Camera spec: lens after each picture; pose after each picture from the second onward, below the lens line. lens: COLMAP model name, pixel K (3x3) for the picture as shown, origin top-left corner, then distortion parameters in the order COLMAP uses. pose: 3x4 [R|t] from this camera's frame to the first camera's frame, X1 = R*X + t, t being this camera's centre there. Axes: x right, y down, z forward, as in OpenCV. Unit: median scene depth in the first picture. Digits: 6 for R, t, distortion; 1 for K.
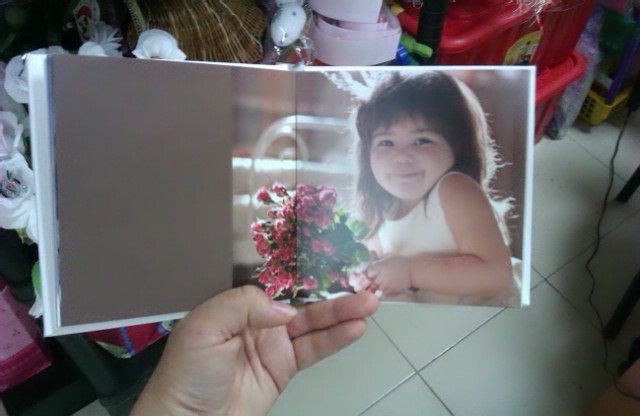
lens RADIAL K [[609.9, 0, 325.1], [0, 609.9, 206.4], [0, 0, 1]] dist [-0.029253, 0.000000]
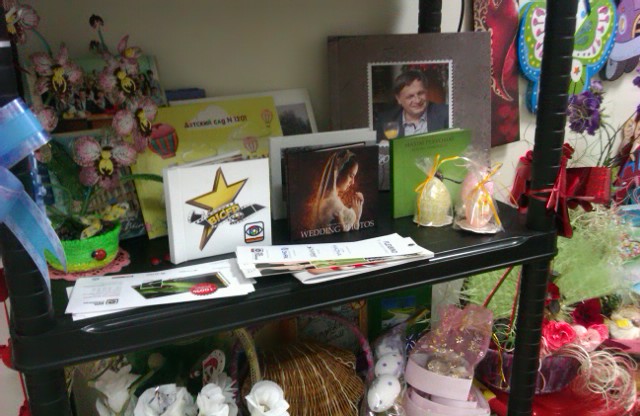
lens RADIAL K [[609.9, 0, 319.5], [0, 609.9, 208.2], [0, 0, 1]] dist [-0.029253, 0.000000]
pose [[0.979211, 0.047752, -0.197142, 0.026414], [-0.154451, 0.805551, -0.572042, 0.080379], [0.131492, 0.590599, 0.796180, -0.093997]]
